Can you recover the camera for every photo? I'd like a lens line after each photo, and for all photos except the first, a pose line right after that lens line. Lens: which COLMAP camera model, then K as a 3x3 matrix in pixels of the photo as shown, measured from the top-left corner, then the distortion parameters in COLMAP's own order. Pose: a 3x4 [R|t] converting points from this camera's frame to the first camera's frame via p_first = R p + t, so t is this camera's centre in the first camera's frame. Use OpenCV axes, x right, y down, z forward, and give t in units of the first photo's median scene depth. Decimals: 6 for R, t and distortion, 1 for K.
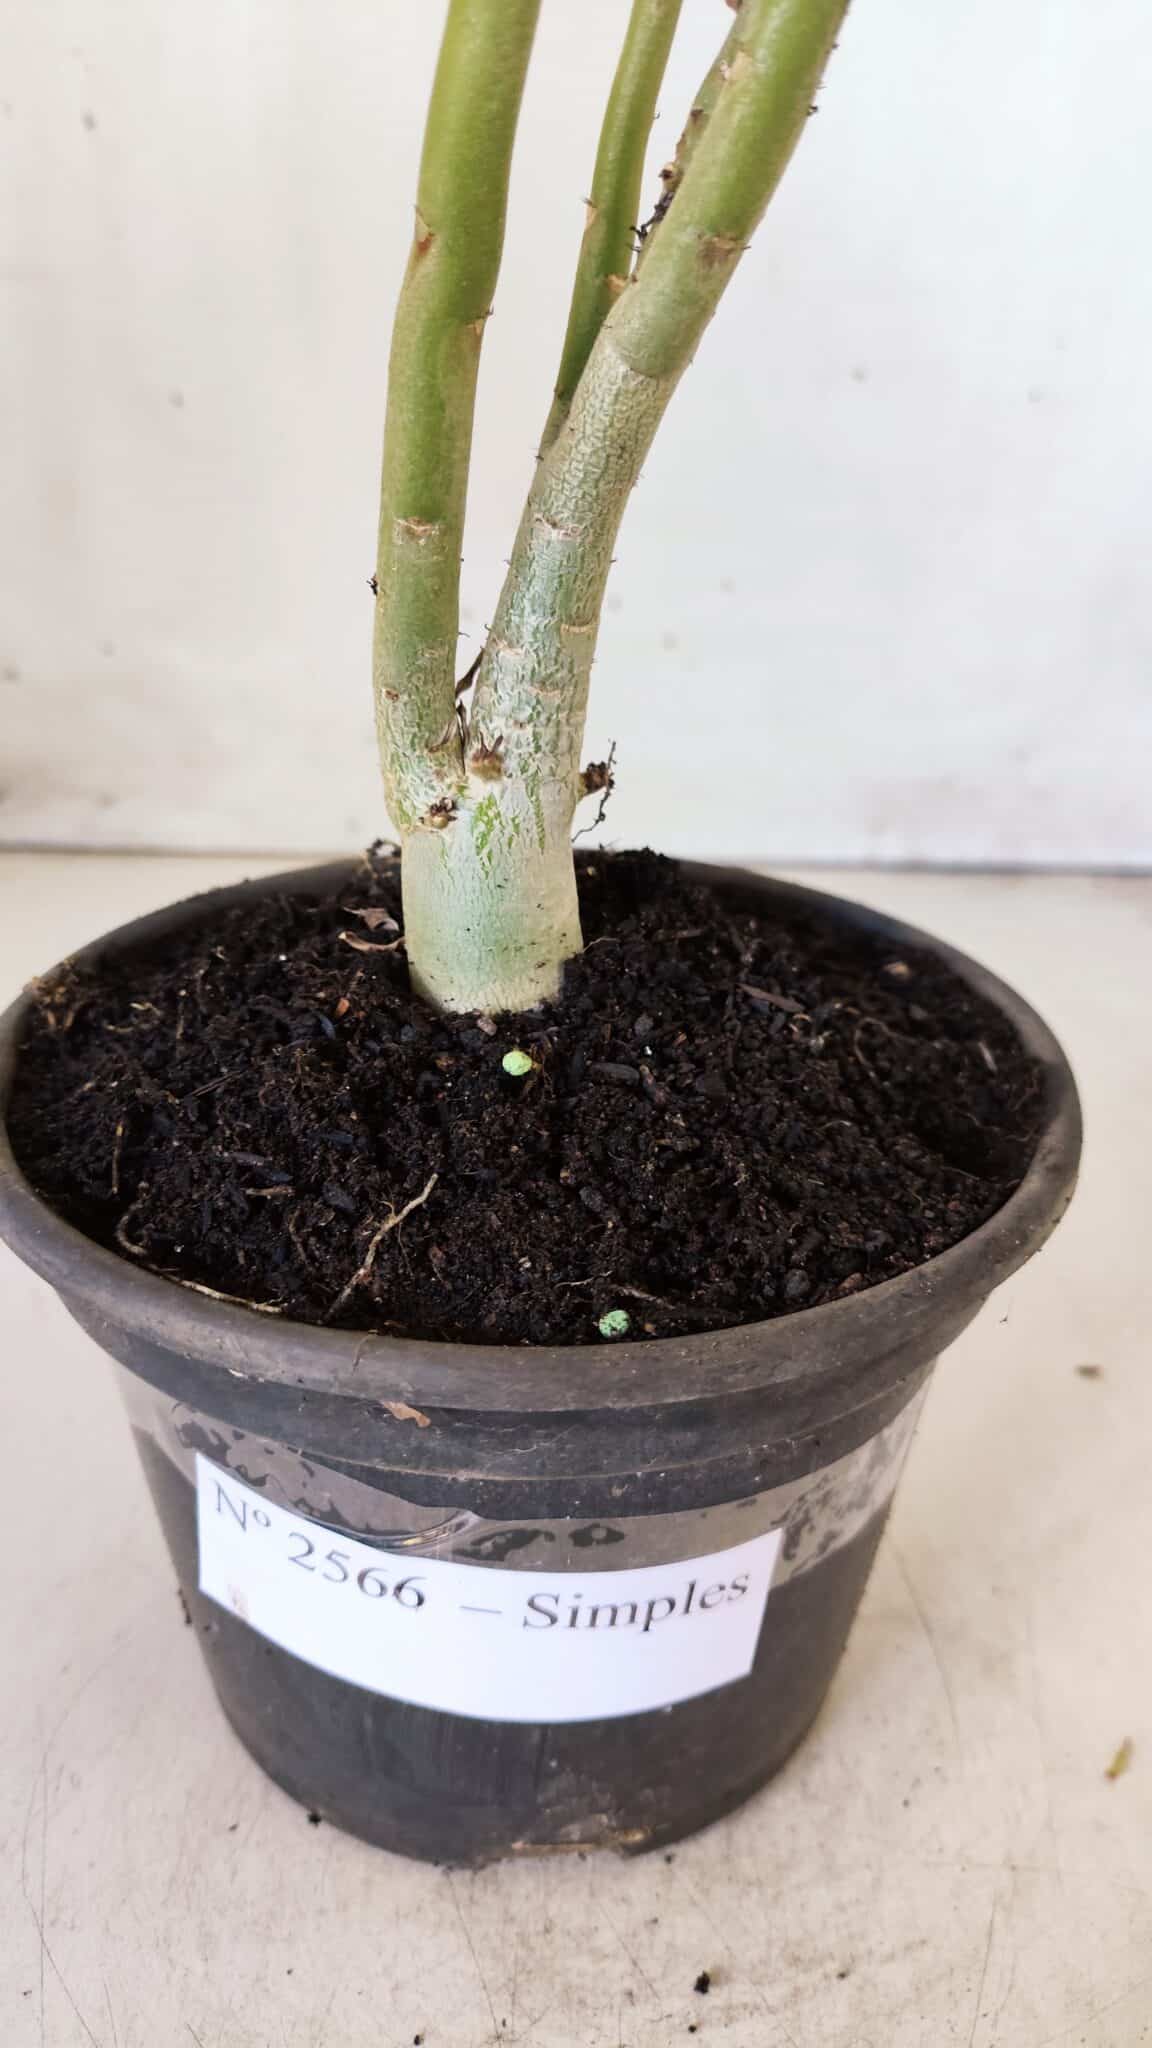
lens RADIAL K [[1680.0, 0, 576.0], [0, 1680.0, 1024.0], [0, 0, 1]] dist [0.091971, -0.331053]
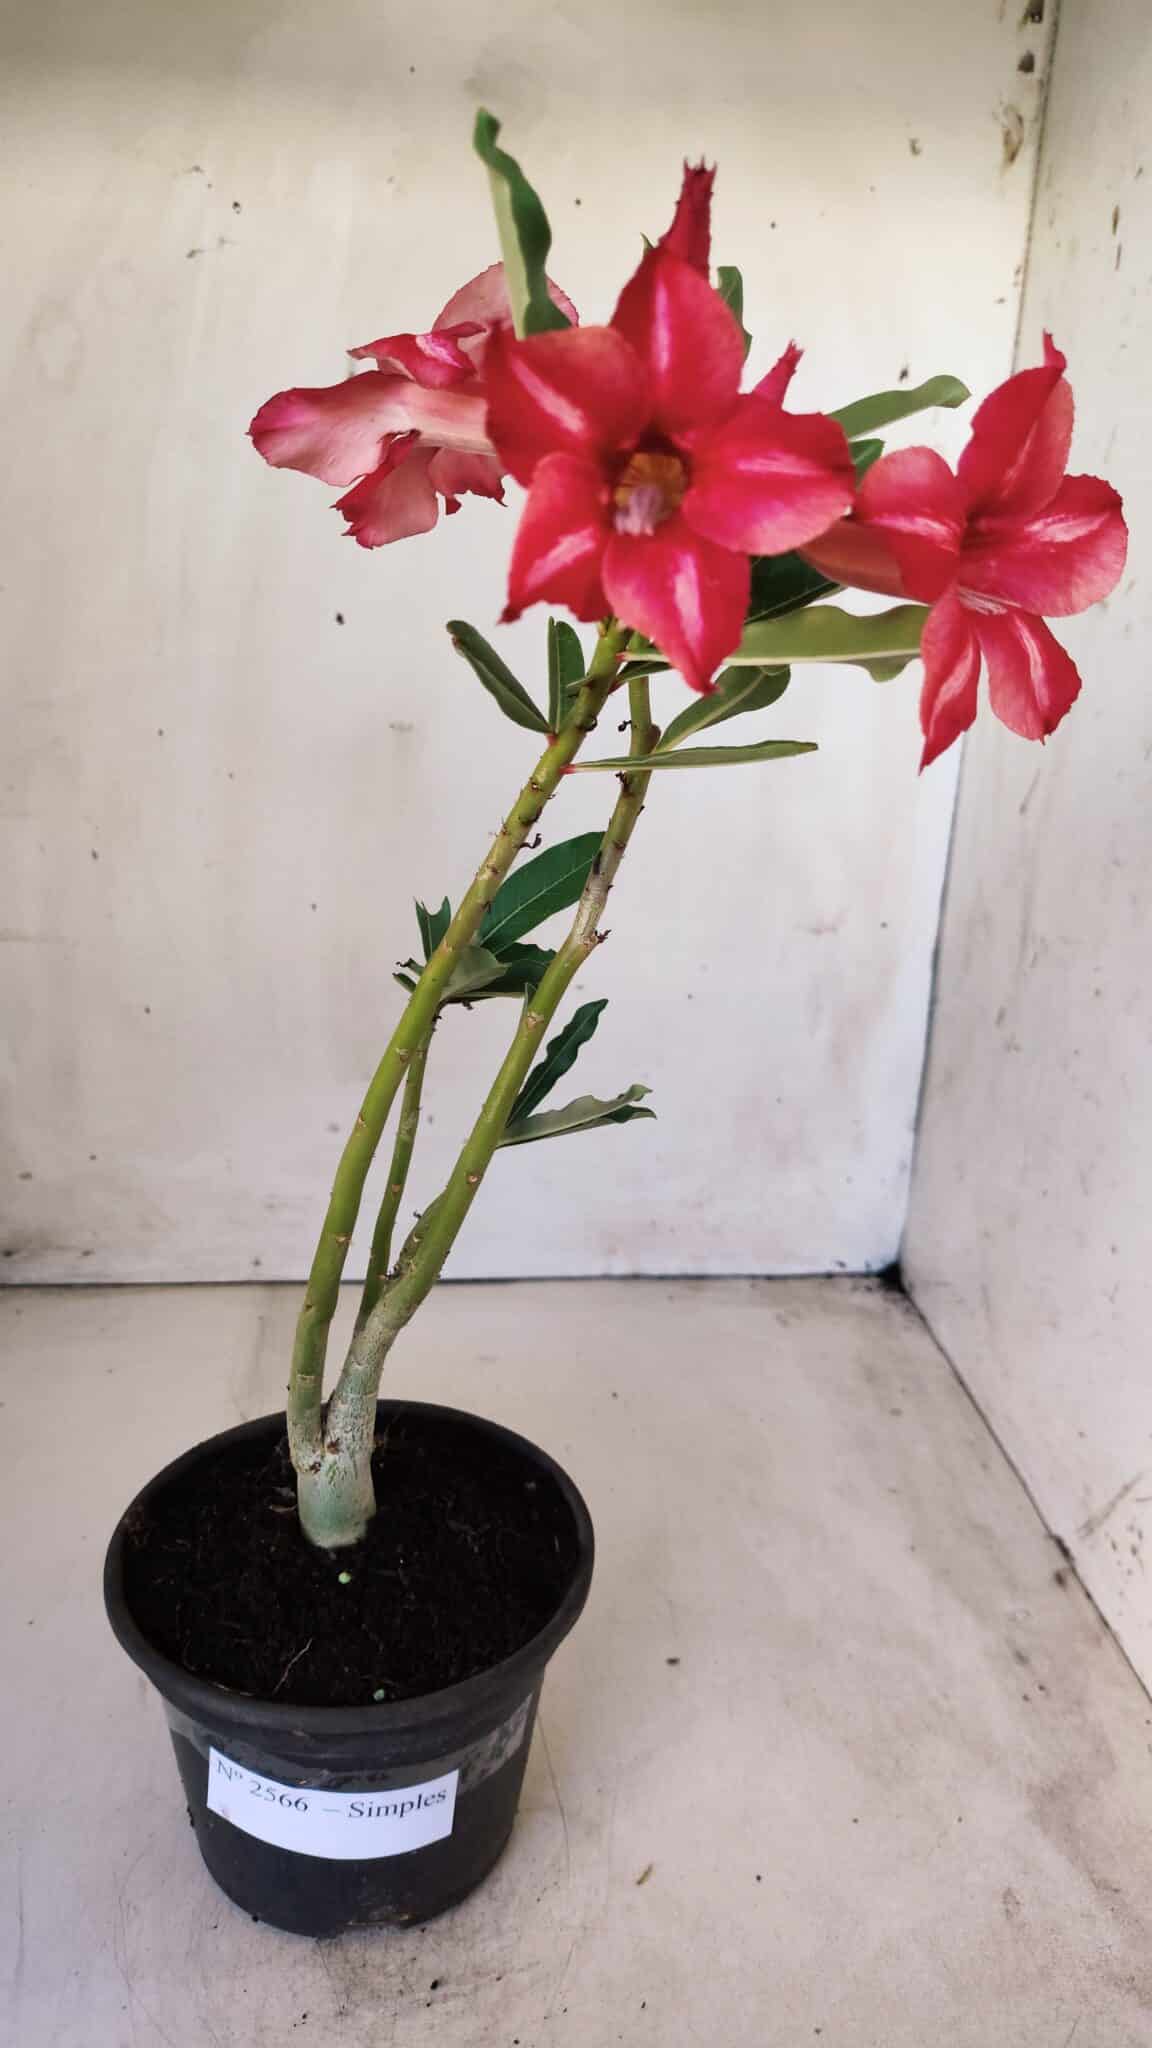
lens RADIAL K [[1522.8, 0, 576.0], [0, 1522.8, 1024.0], [0, 0, 1]] dist [0.011435, -0.087731]
pose [[0.995987, -0.008606, 0.089084, 0.102025], [0.021792, 0.988729, -0.148123, -0.408017], [-0.086805, 0.149470, 0.984949, -1.246023]]
